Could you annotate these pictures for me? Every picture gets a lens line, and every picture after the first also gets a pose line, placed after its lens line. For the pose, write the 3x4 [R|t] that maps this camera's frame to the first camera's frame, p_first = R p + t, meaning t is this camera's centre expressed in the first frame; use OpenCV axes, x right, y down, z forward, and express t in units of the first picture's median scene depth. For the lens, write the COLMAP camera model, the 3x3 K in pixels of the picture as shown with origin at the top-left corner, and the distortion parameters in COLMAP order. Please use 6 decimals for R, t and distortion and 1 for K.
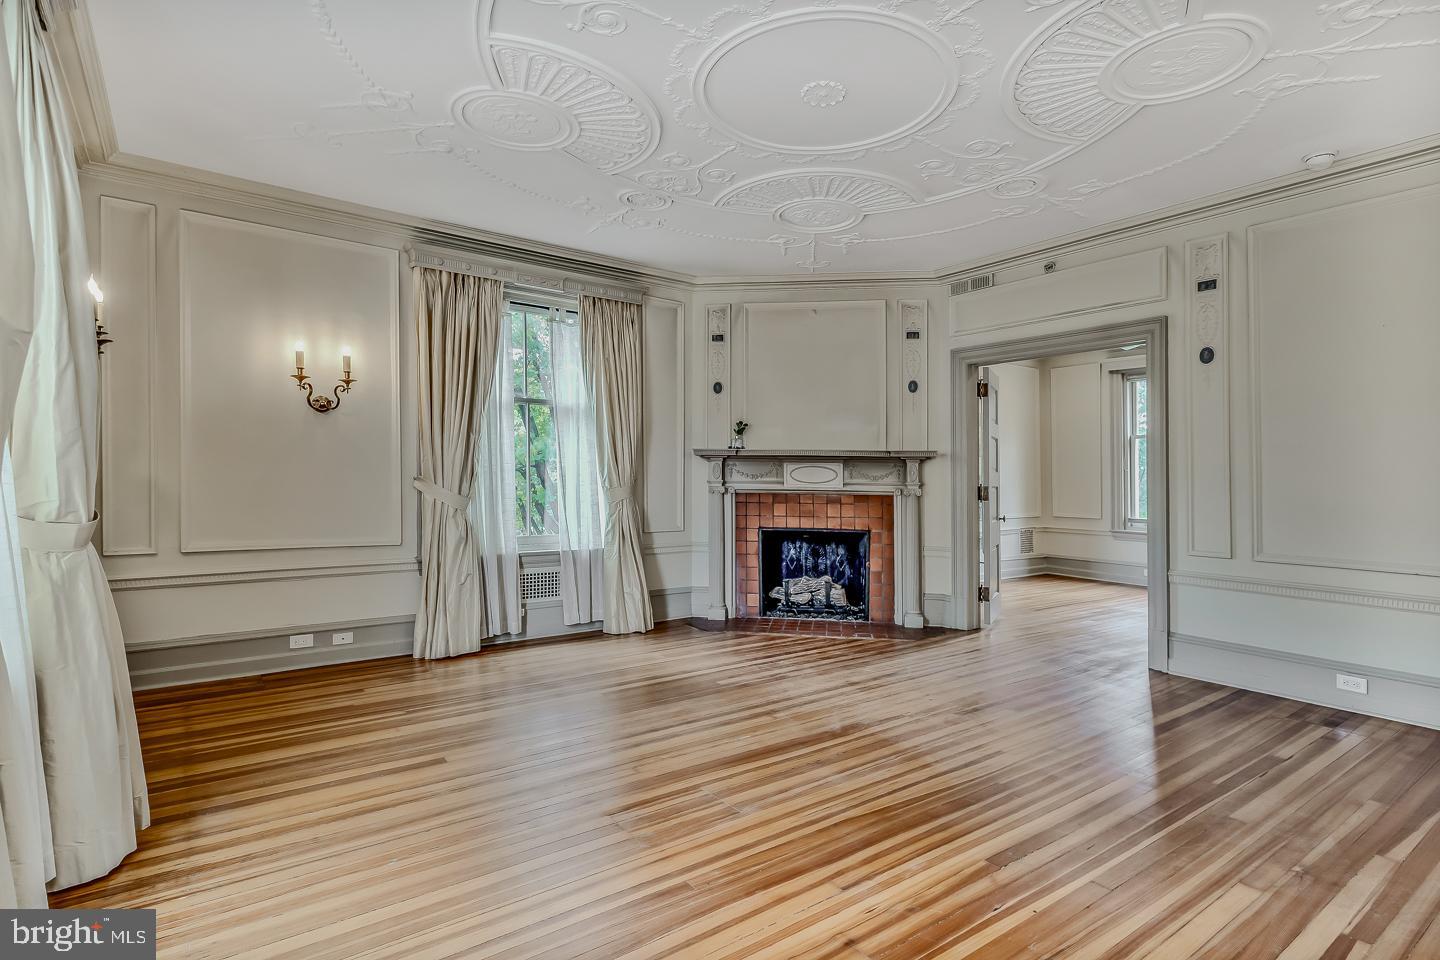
lens RADIAL K [[700.4, 0, 720.0], [0, 700.4, 480.0], [0, 0, 1]] dist [0.016052, -0.000008]
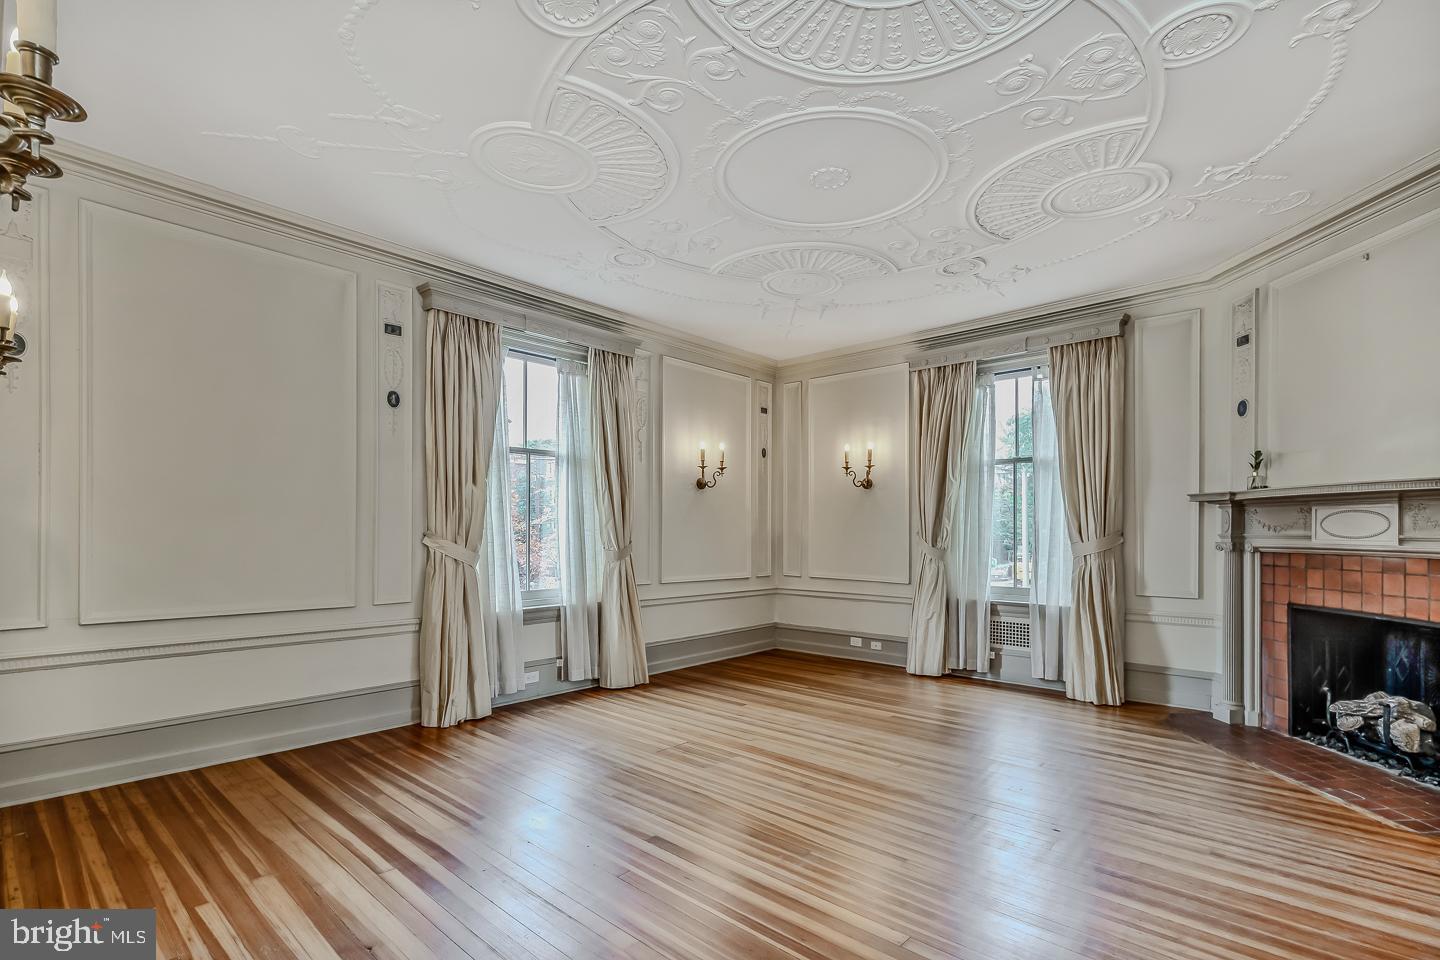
lens RADIAL K [[667.2, 0, 715.3], [0, 667.2, 534.1], [0, 0, 1]] dist [0.005051, 0.000136]
pose [[0.200343, -0.004853, -0.979714, 0.631328], [-0.000370, 0.999987, -0.005030, 0.004245], [0.979726, 0.001371, 0.200339, 0.351637]]
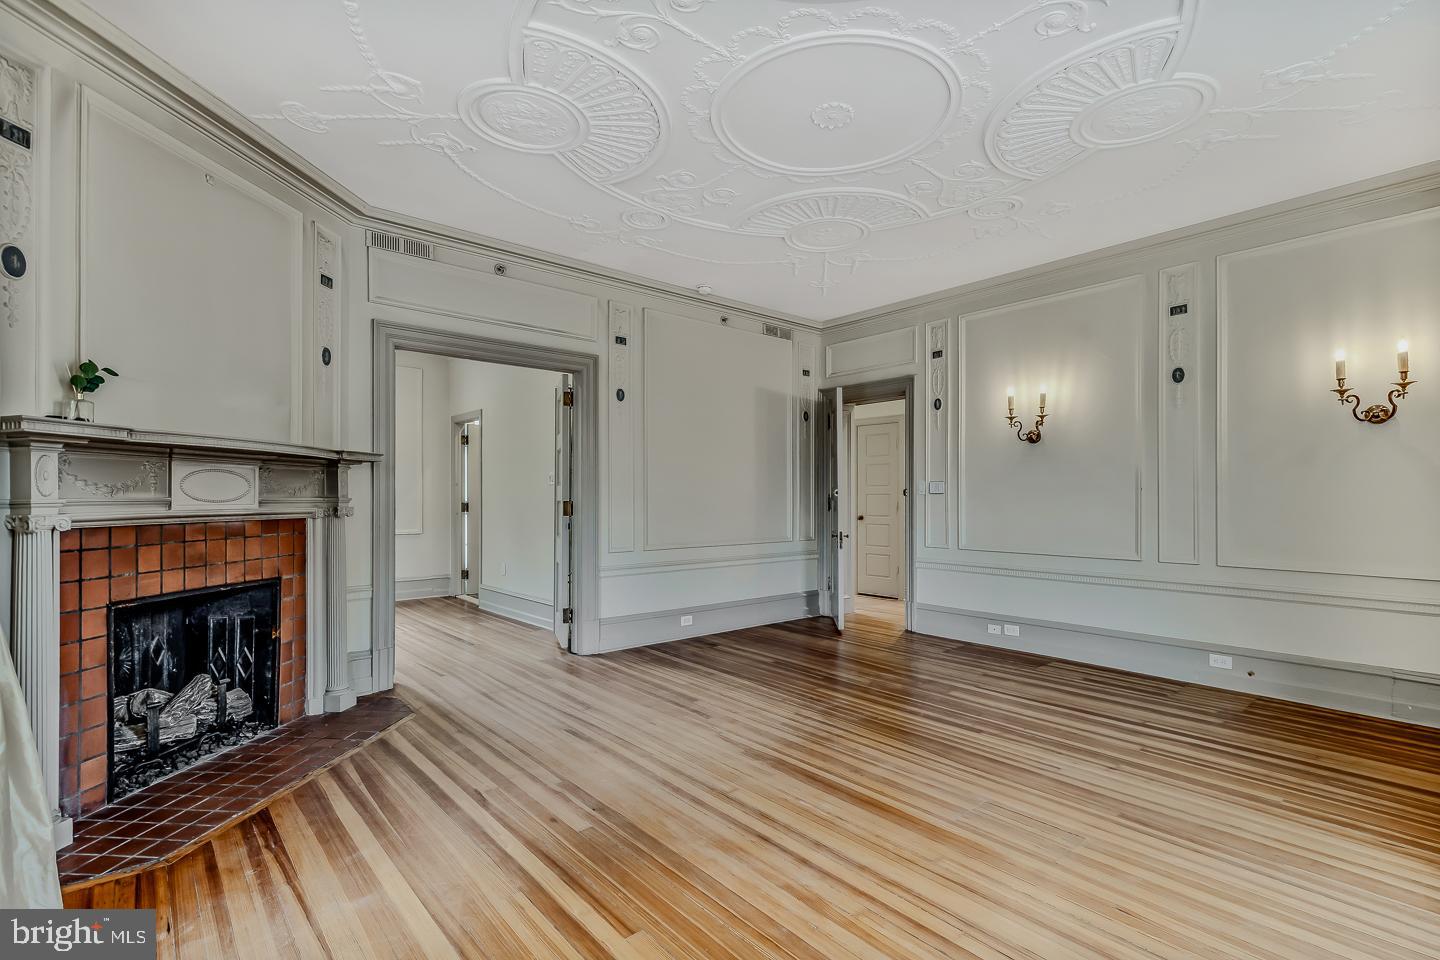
lens RADIAL K [[758.2, 0, 720.0], [0, 758.2, 480.0], [0, 0, 1]] dist [0.010749, 0.000358]
pose [[-0.121675, 0.007124, 0.992544, -0.515667], [-0.001666, 0.999971, -0.007381, -0.008992], [-0.992569, -0.002552, -0.121659, 0.729371]]
